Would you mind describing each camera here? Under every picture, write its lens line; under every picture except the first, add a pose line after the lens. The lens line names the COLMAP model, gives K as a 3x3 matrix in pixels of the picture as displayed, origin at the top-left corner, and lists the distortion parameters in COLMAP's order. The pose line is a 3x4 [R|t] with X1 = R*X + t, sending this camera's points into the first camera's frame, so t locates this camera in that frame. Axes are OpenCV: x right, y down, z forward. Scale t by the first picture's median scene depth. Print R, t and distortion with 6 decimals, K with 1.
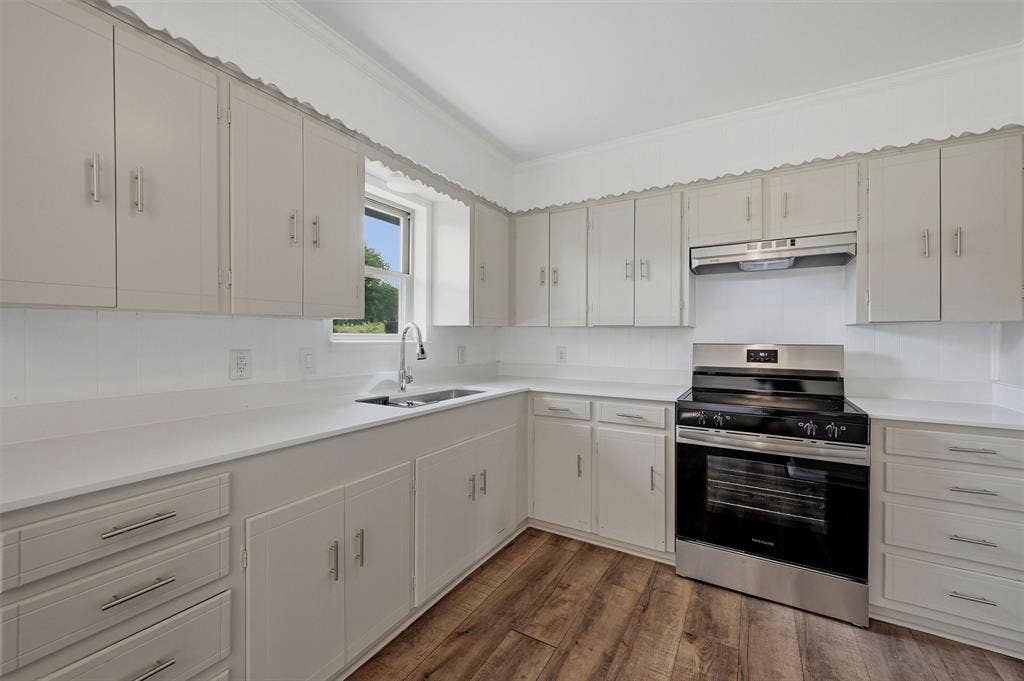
lens RADIAL K [[411.1, 0, 516.3], [0, 411.1, 338.1], [0, 0, 1]] dist [0.000896, 0.000125]
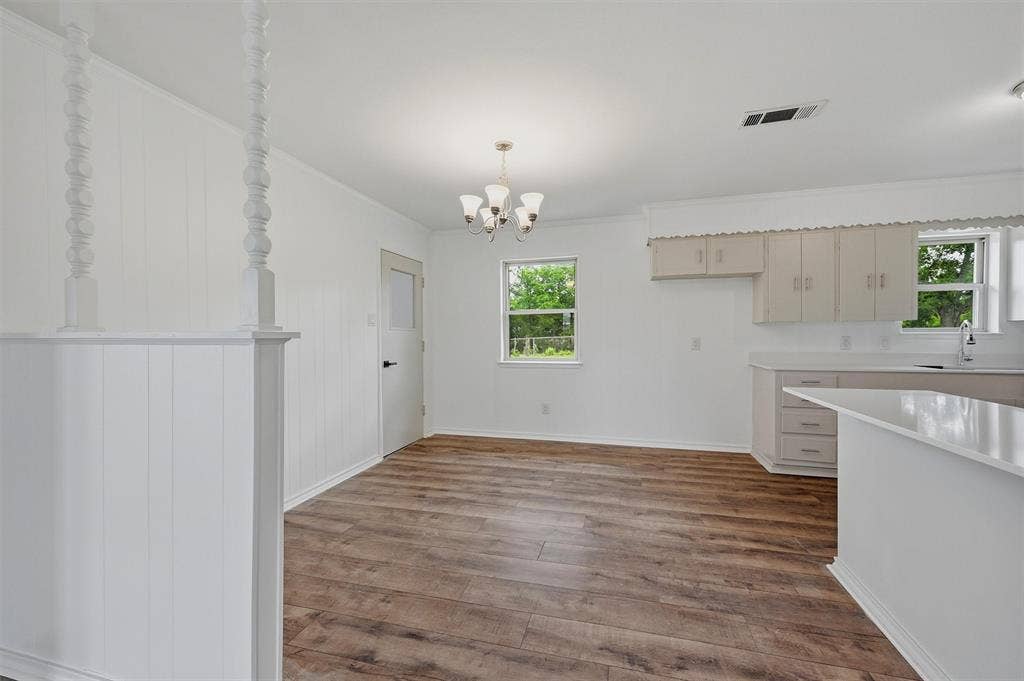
lens RADIAL K [[411.1, 0, 516.3], [0, 411.1, 338.1], [0, 0, 1]] dist [0.000896, 0.000125]
pose [[0.259632, 0.003305, -0.965702, 0.752952], [0.002255, 0.999989, 0.004028, 0.018433], [0.965705, -0.003223, 0.259621, -0.964812]]
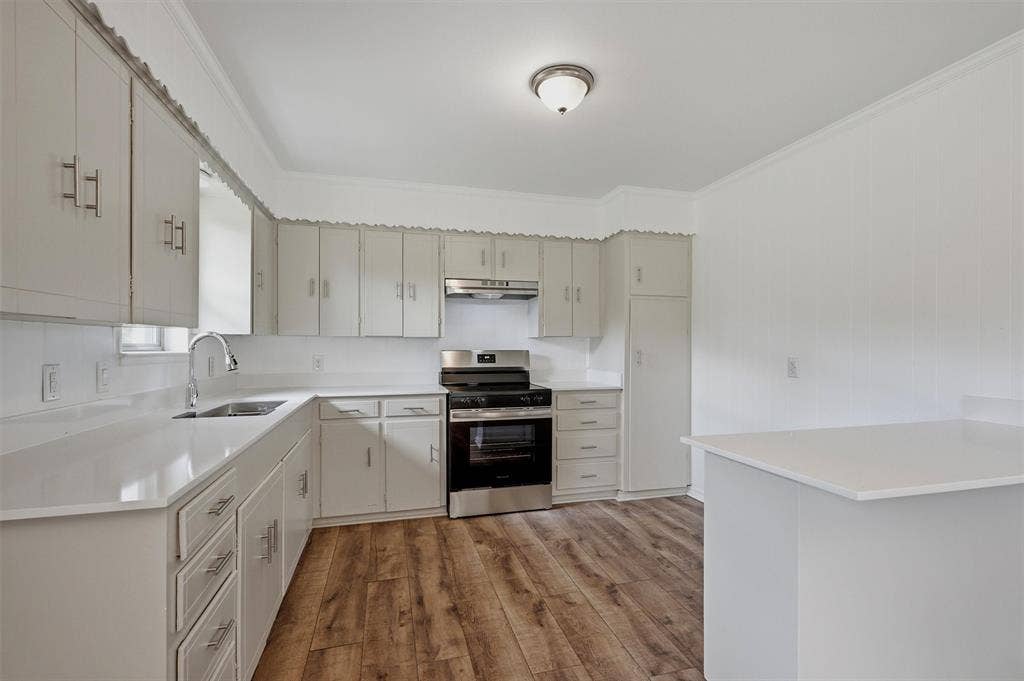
lens RADIAL K [[468.7, 0, 516.8], [0, 468.7, 341.2], [0, 0, 1]] dist [0.000554, 0.000313]
pose [[0.698591, 0.001179, 0.715520, -0.511393], [0.006034, 0.999953, -0.007539, -0.004099], [-0.715495, 0.009585, 0.698552, -0.228163]]
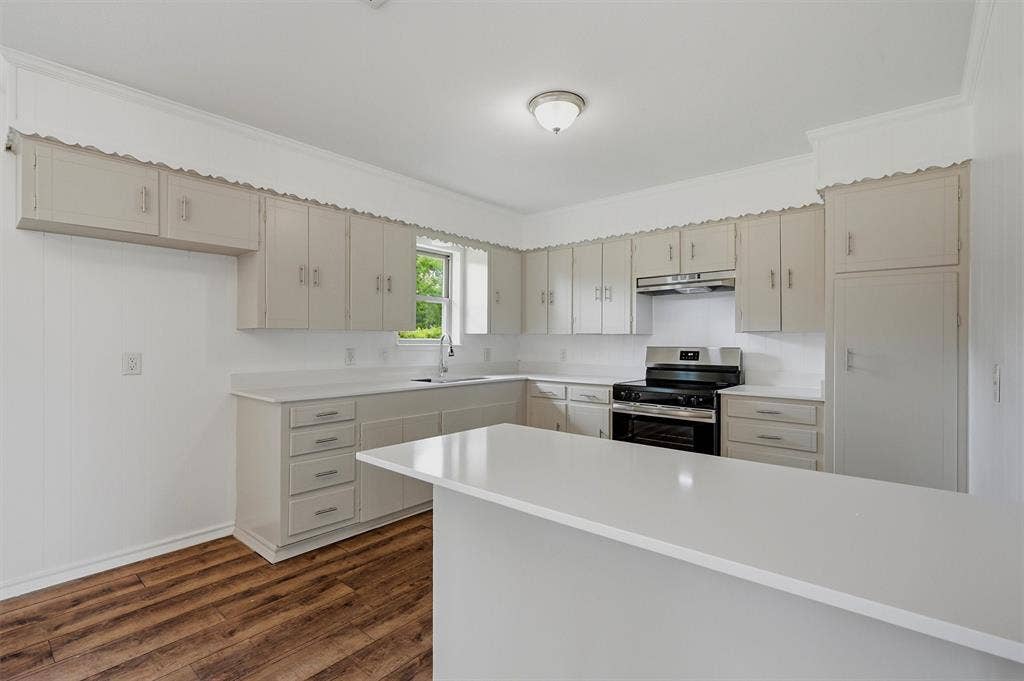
lens RADIAL K [[468.7, 0, 516.8], [0, 468.7, 341.2], [0, 0, 1]] dist [0.000554, 0.000313]
pose [[0.984552, -0.000209, -0.175091, 0.305052], [-0.000560, 0.999990, -0.004341, 0.002373], [0.175090, 0.004372, 0.984543, -0.667637]]
